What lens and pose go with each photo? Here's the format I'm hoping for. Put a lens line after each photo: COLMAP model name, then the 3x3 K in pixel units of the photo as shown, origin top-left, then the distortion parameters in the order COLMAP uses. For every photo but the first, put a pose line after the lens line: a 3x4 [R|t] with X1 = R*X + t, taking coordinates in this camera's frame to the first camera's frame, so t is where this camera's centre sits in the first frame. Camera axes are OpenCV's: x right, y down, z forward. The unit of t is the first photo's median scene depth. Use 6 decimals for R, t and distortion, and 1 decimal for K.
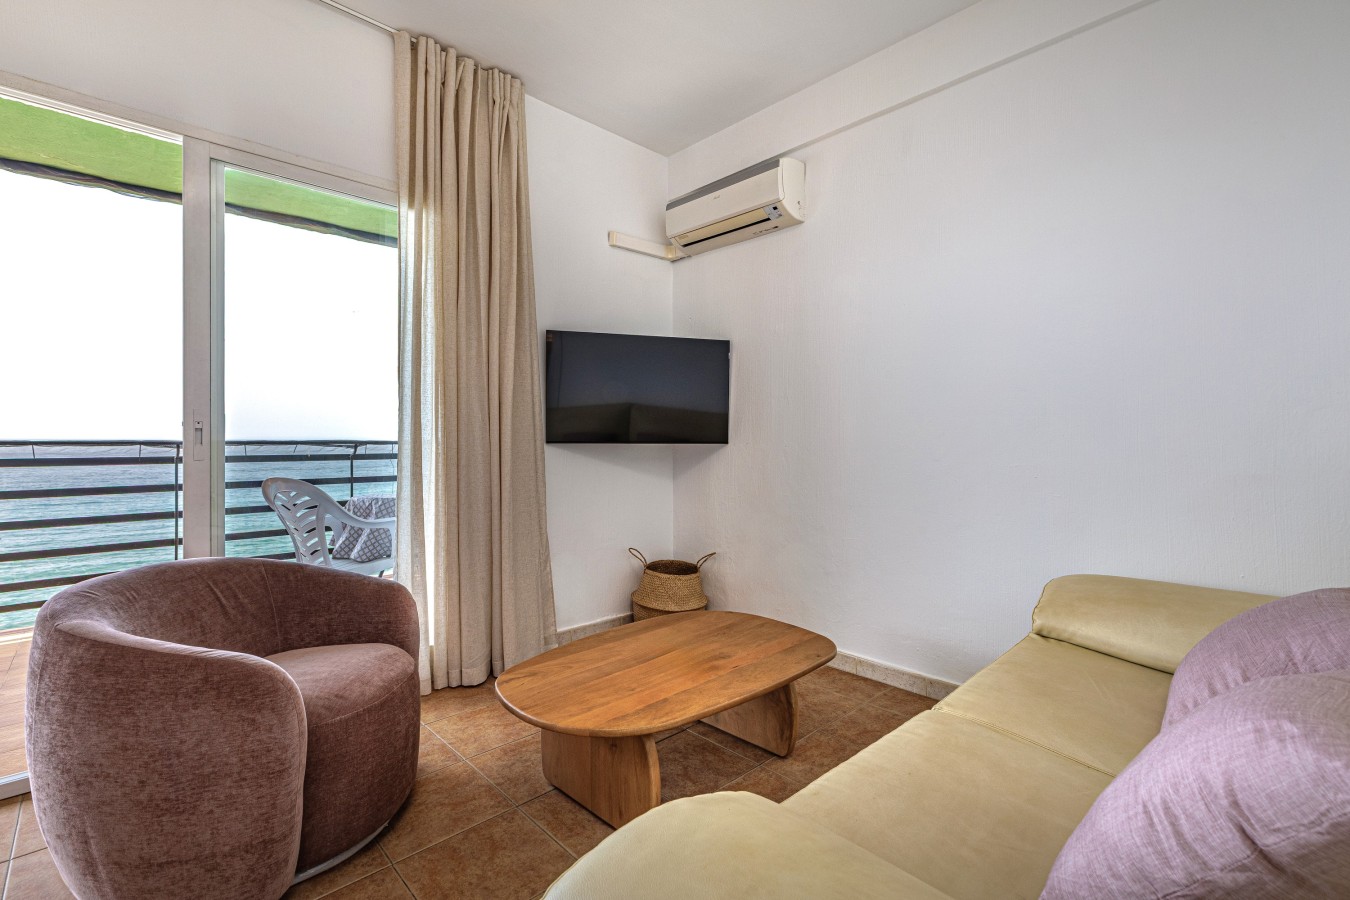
lens RADIAL K [[614.4, 0, 677.6], [0, 614.4, 449.2], [0, 0, 1]] dist [-0.002160, -0.000335]
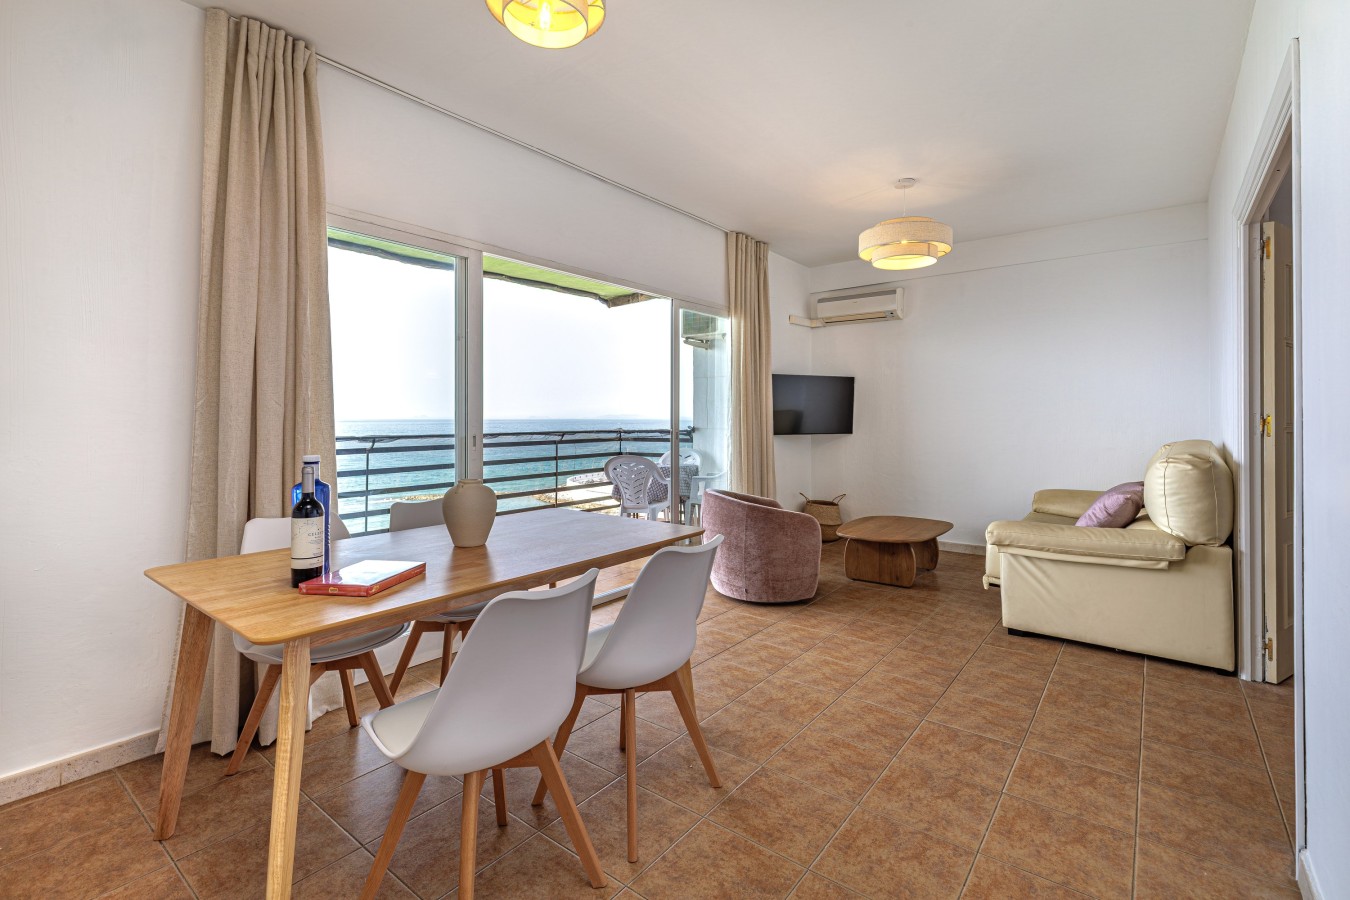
lens RADIAL K [[614.4, 0, 667.2], [0, 614.4, 443.6], [0, 0, 1]] dist [-0.002160, -0.000335]
pose [[0.988664, -0.028362, 0.147445, -0.490114], [0.027041, 0.999574, 0.010957, 0.006158], [-0.147693, -0.006846, 0.989010, -0.512767]]
